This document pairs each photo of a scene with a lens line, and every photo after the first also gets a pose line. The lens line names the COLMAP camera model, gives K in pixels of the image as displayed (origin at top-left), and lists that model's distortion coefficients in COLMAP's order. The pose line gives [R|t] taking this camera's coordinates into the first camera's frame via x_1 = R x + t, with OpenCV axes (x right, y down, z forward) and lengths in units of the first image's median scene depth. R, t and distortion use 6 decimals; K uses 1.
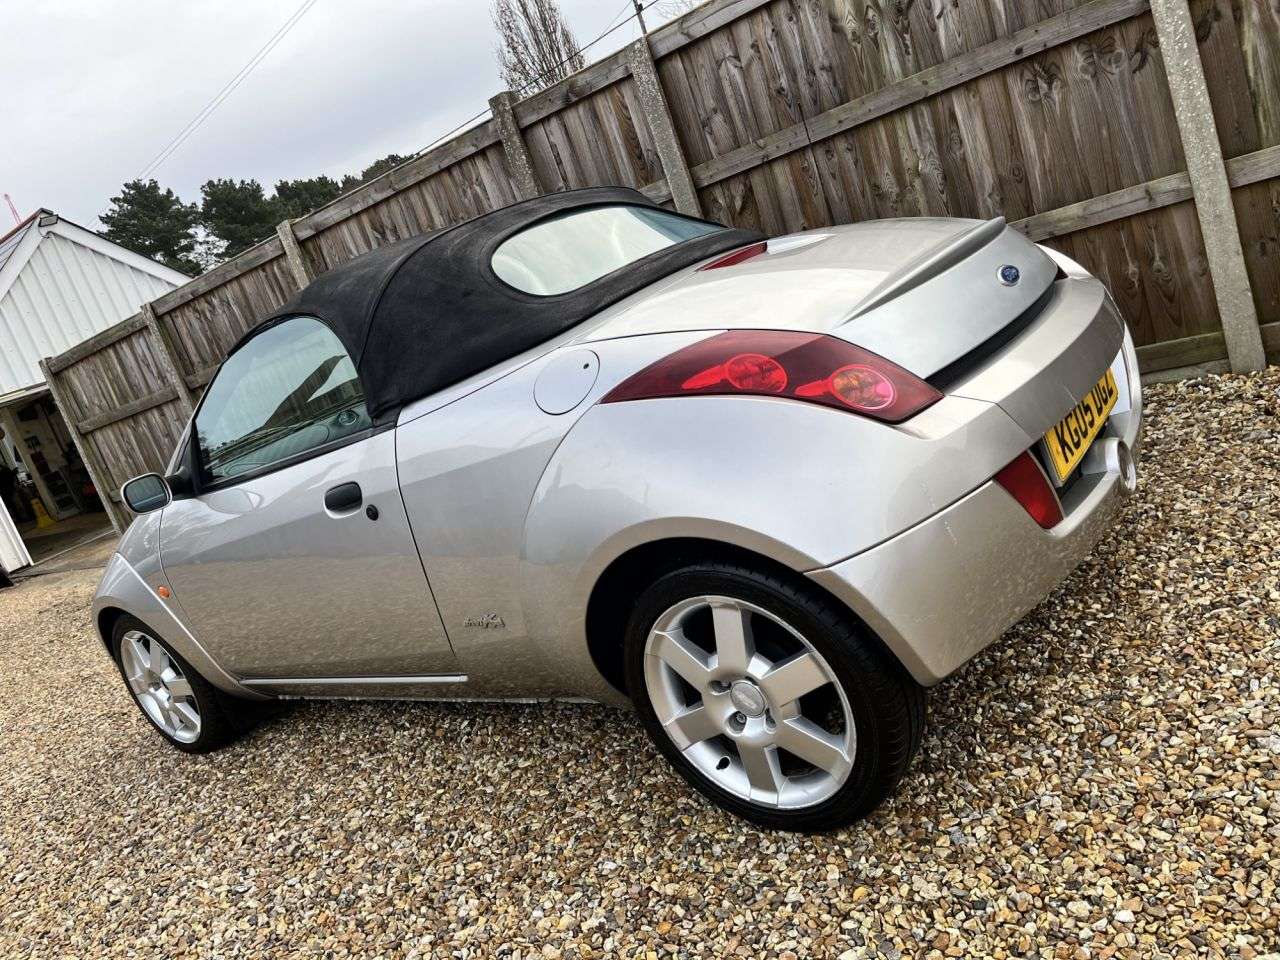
lens RADIAL K [[988.9, 0, 639.8], [0, 988.9, 482.2], [0, 0, 1]] dist [0.080989, -0.124198]
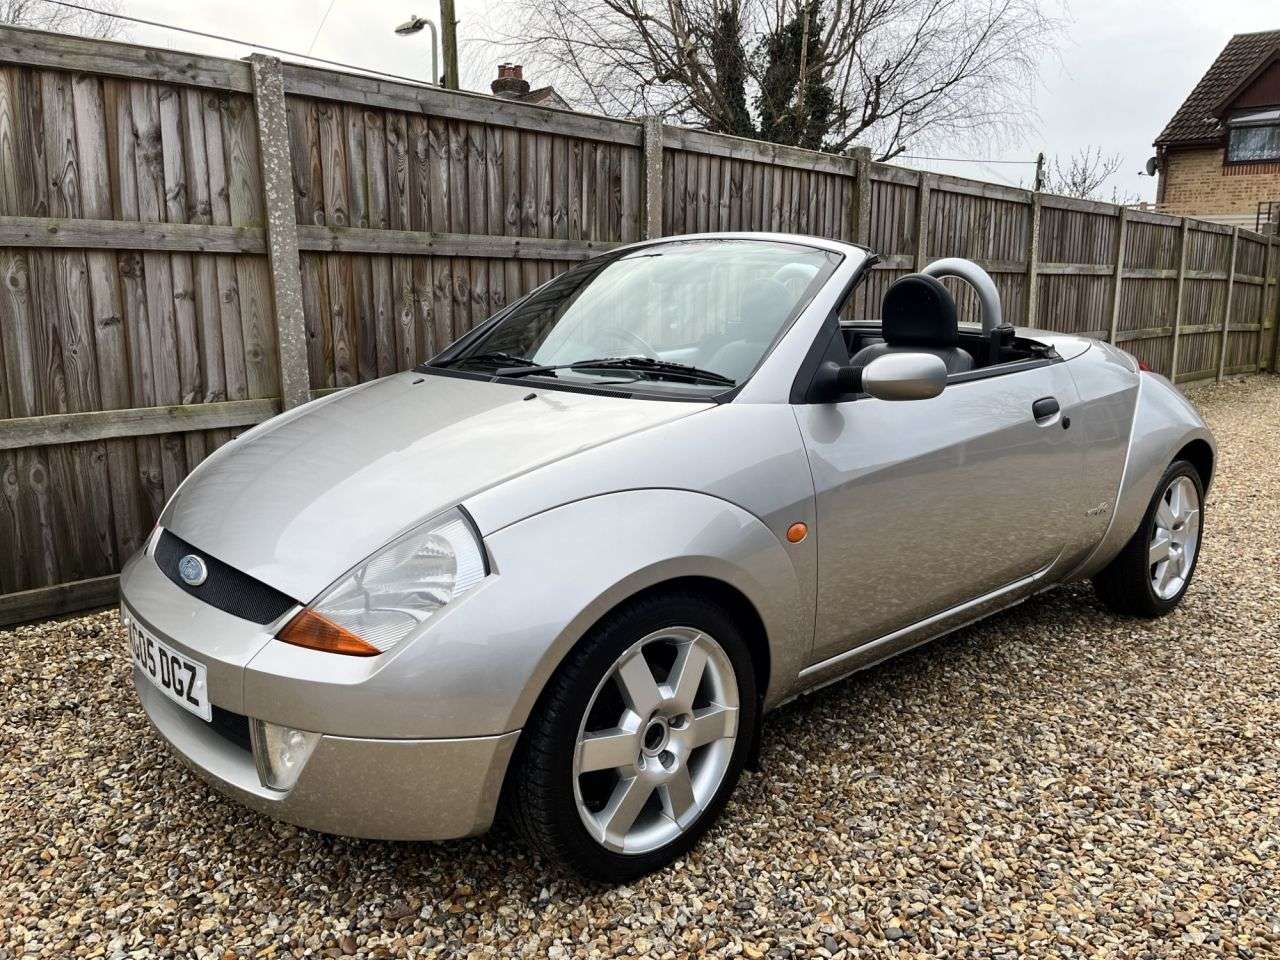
lens RADIAL K [[969.6, 0, 650.3], [0, 969.6, 473.4], [0, 0, 1]] dist [0.067553, -0.119089]
pose [[0.146345, 0.154763, 0.977053, -2.165565], [0.167527, 0.969543, -0.178666, 0.336563], [-0.974945, 0.189830, 0.115960, 1.894650]]
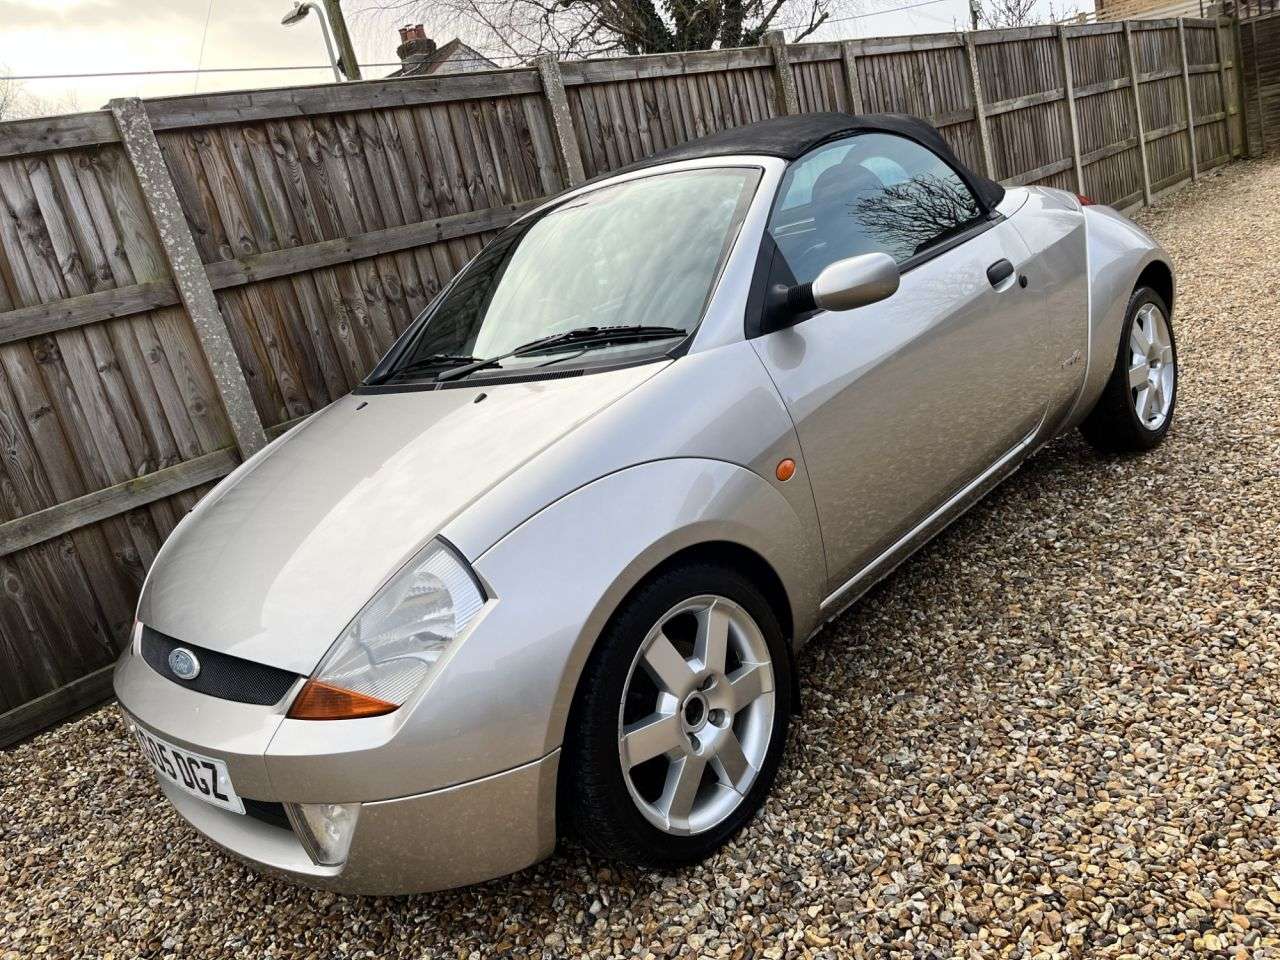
lens RADIAL K [[967.4, 0, 645.7], [0, 967.4, 477.0], [0, 0, 1]] dist [0.084136, -0.142210]
pose [[0.186541, 0.041226, 0.981582, -2.123528], [0.387401, 0.915076, -0.112055, 0.310194], [-0.902842, 0.401168, 0.154728, 1.852887]]
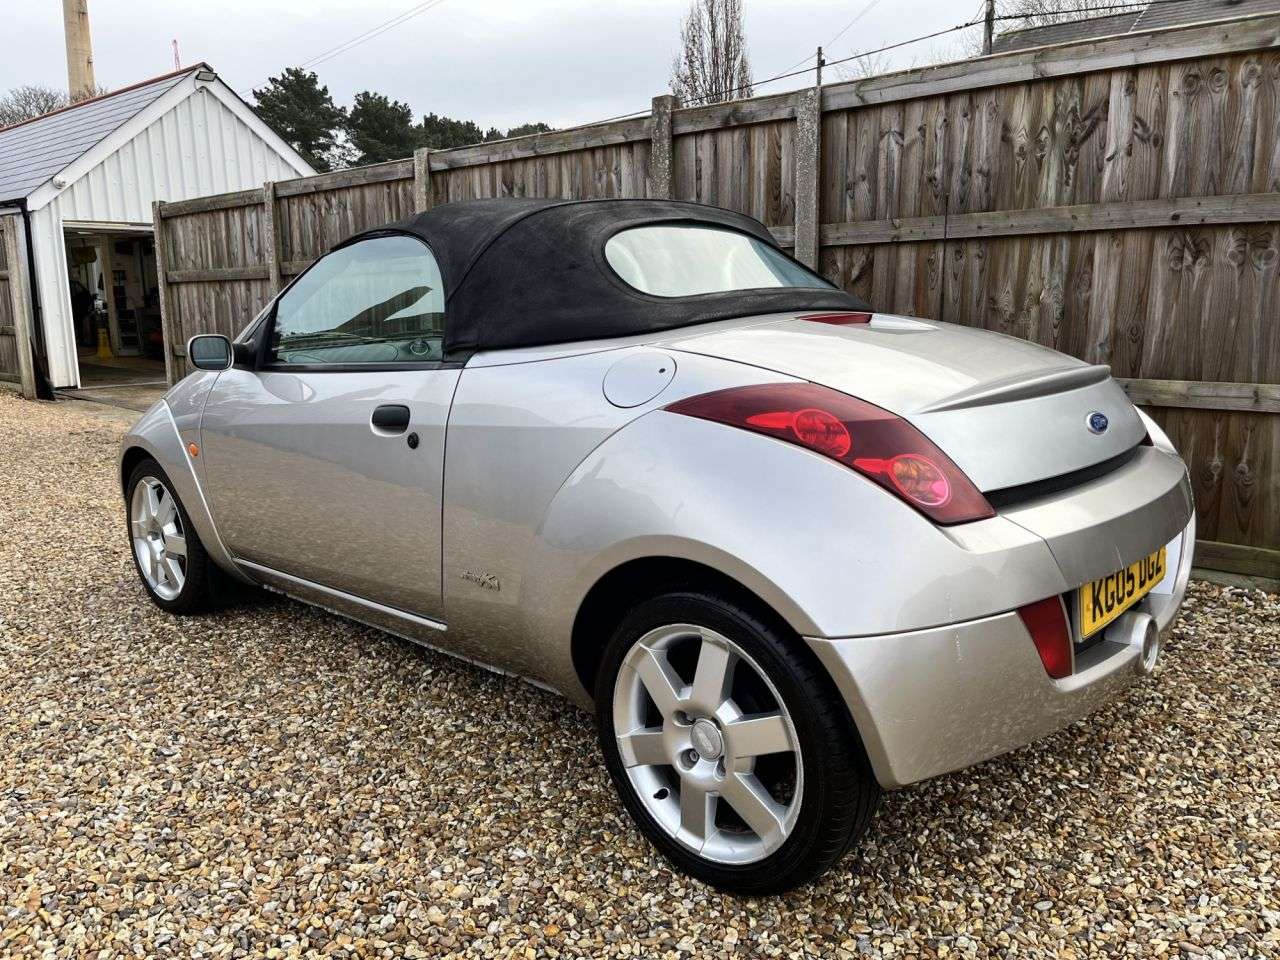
lens RADIAL K [[988.4, 0, 637.6], [0, 988.4, 480.3], [0, 0, 1]] dist [0.082042, -0.124904]
pose [[0.944153, 0.327387, -0.037320, -0.002554], [-0.328171, 0.944464, -0.017086, 0.008573], [0.029654, 0.028380, 0.999157, 0.001329]]
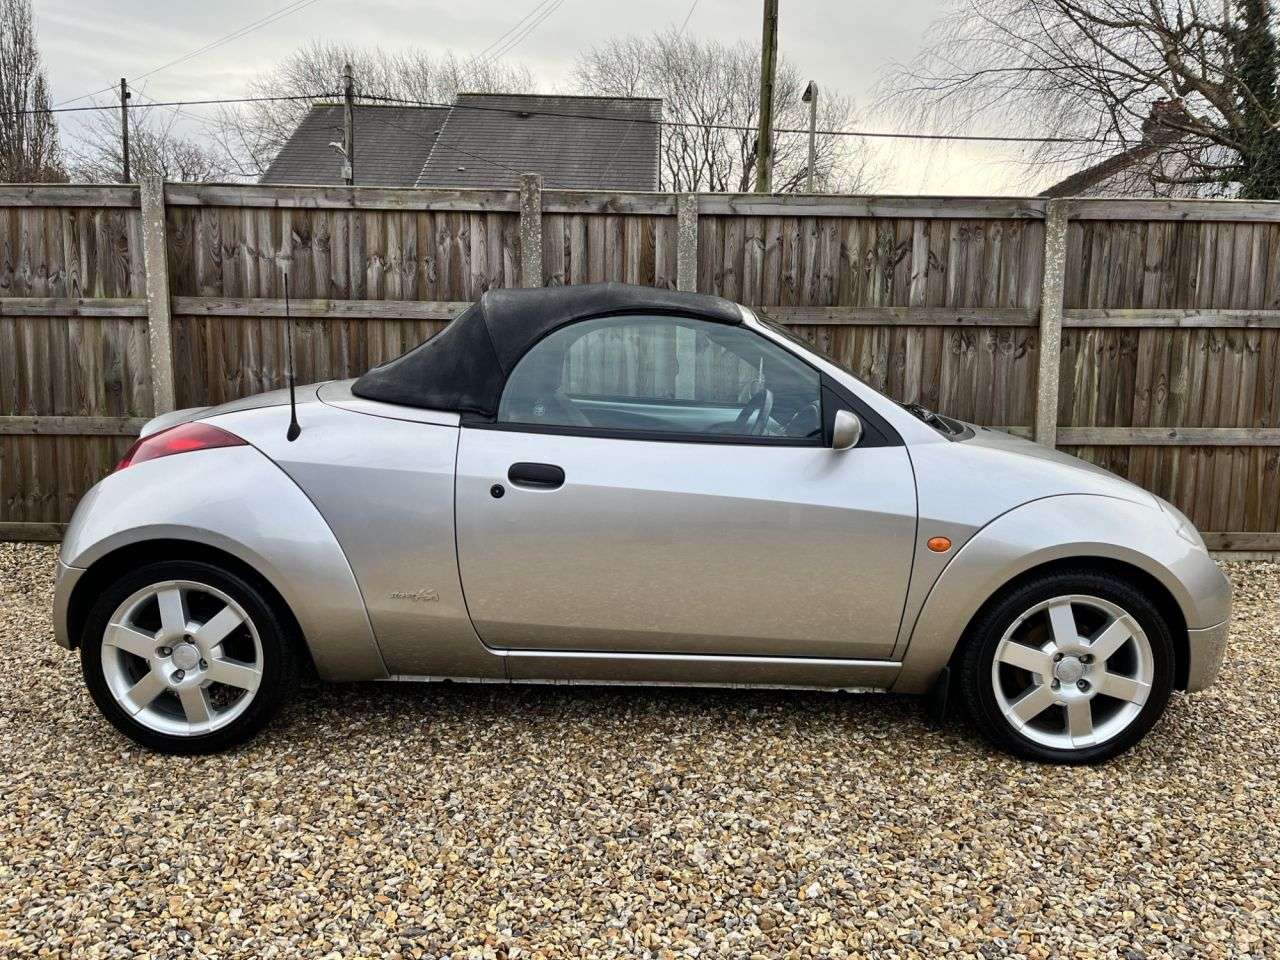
lens RADIAL K [[989.6, 0, 642.9], [0, 989.6, 479.6], [0, 0, 1]] dist [0.078913, -0.122541]
pose [[0.752596, 0.261161, 0.604478, -0.967183], [-0.135238, 0.959721, -0.246266, 0.276594], [-0.644445, 0.103591, 0.757601, 0.223159]]
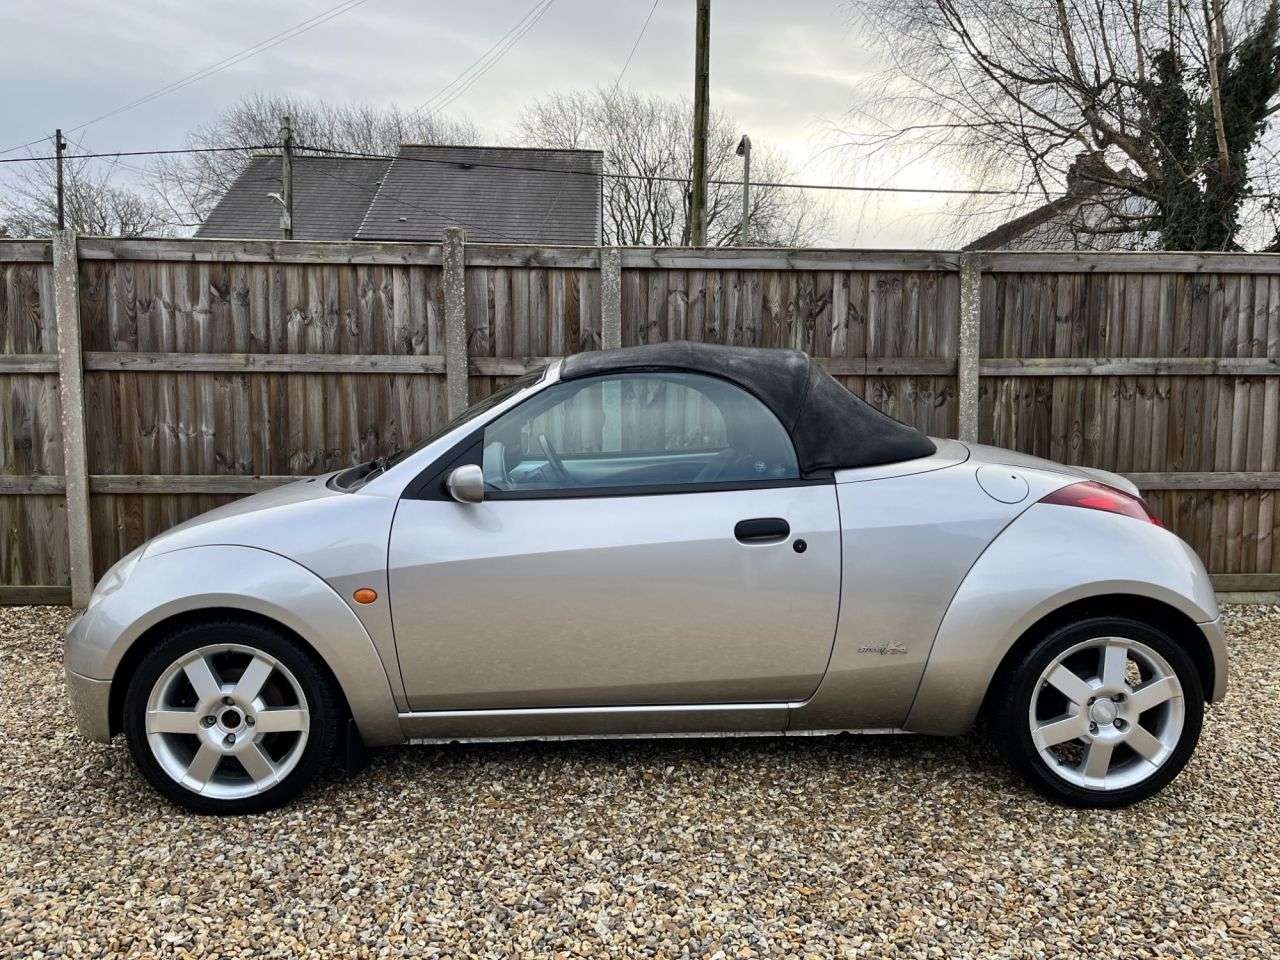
lens RADIAL K [[988.9, 0, 639.8], [0, 988.9, 482.2], [0, 0, 1]] dist [0.080989, -0.124198]
pose [[0.727430, 0.277333, 0.627640, -0.935780], [-0.109394, 0.949857, -0.292923, 0.260105], [-0.677406, 0.144421, 0.721293, 0.200071]]
